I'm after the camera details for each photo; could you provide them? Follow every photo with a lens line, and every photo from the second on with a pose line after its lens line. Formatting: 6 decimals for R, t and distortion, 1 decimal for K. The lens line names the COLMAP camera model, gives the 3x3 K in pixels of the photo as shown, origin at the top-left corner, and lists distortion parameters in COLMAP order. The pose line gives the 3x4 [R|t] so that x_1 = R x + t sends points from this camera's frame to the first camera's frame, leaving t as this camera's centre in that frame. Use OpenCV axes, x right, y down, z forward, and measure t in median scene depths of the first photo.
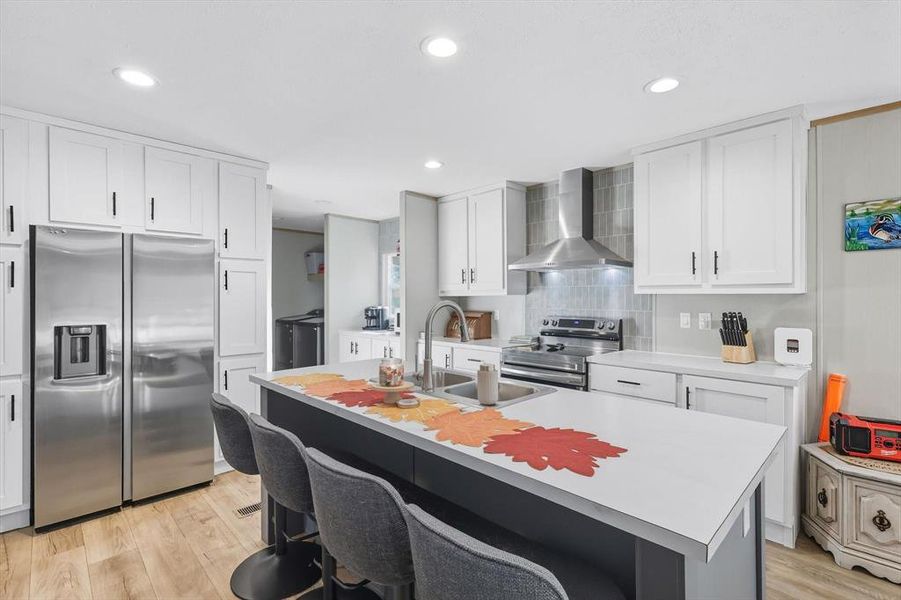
lens RADIAL K [[400.7, 0, 455.8], [0, 400.7, 300.1], [0, 0, 1]] dist [0.005965, -0.000187]
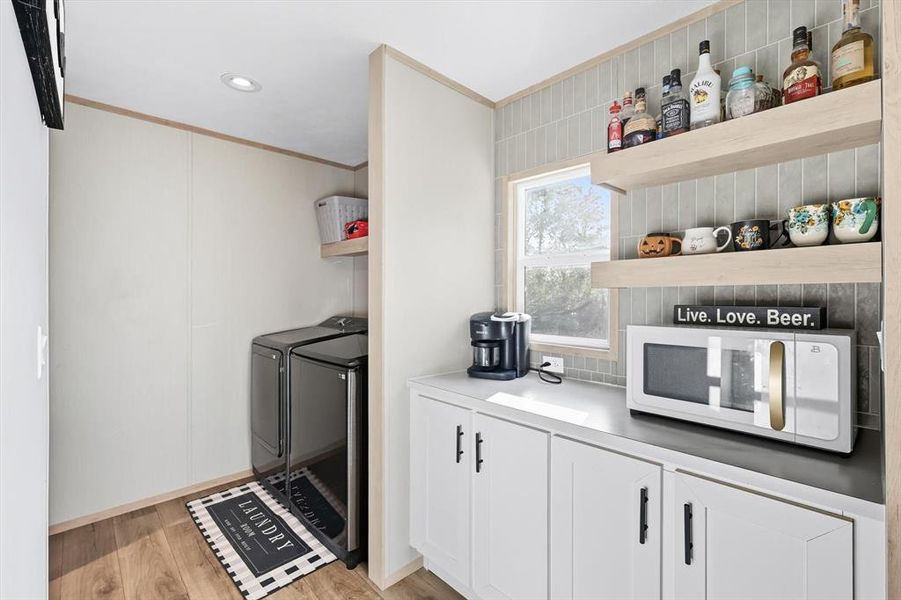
lens RADIAL K [[400.7, 0, 442.4], [0, 400.7, 297.6], [0, 0, 1]] dist [0.005965, -0.000187]
pose [[0.998741, 0.006980, -0.049672, -0.377910], [-0.007288, 0.999955, -0.006037, 0.005511], [0.049628, 0.006391, 0.998747, 0.998374]]
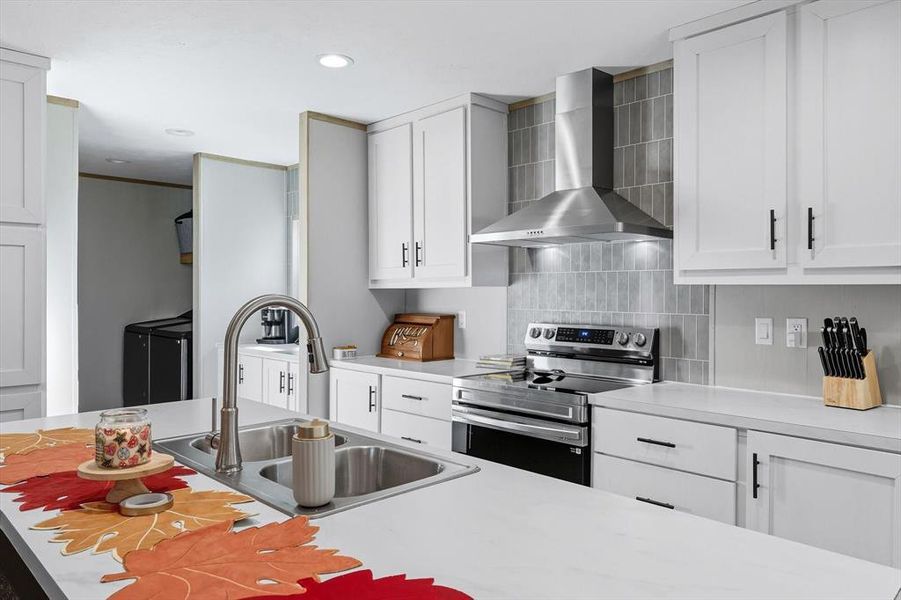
lens RADIAL K [[608.0, 0, 451.8], [0, 608.0, 296.9], [0, 0, 1]] dist [-0.003273, 0.002654]
pose [[0.999980, 0.003020, -0.005488, 0.112348], [-0.003010, 0.999994, 0.001966, 0.000986], [0.005493, -0.001949, 0.999983, 0.112786]]
